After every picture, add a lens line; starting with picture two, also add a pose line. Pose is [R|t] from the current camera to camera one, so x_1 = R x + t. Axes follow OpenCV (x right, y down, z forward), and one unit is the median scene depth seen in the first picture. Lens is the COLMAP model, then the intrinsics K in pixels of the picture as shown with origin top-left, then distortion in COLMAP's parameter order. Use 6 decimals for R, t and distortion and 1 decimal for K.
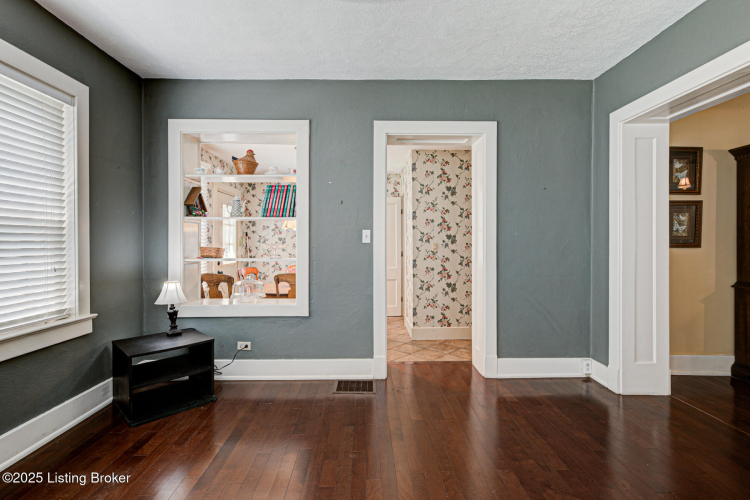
lens RADIAL K [[366.8, 0, 373.1], [0, 366.8, 246.0], [0, 0, 1]] dist [0.009749, -0.001026]
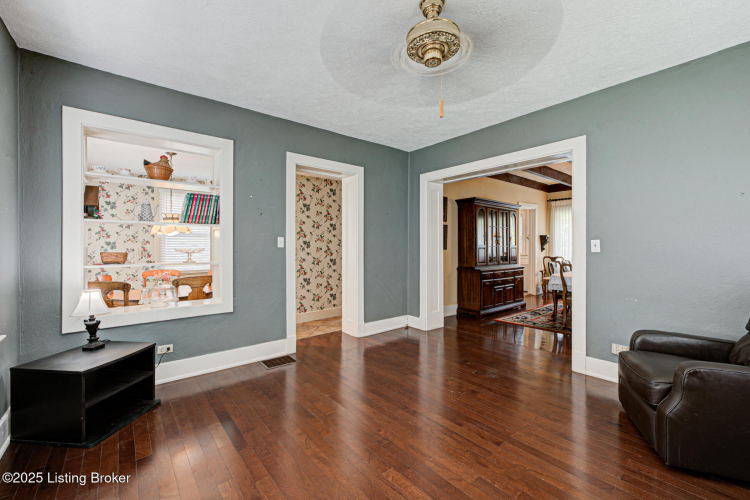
lens RADIAL K [[323.6, 0, 381.4], [0, 323.6, 249.7], [0, 0, 1]] dist [0.001504, -0.000043]
pose [[0.767293, -0.006063, 0.641268, -0.464480], [0.006577, 0.999977, 0.001585, -0.000220], [-0.641263, 0.003001, 0.767315, -0.069497]]
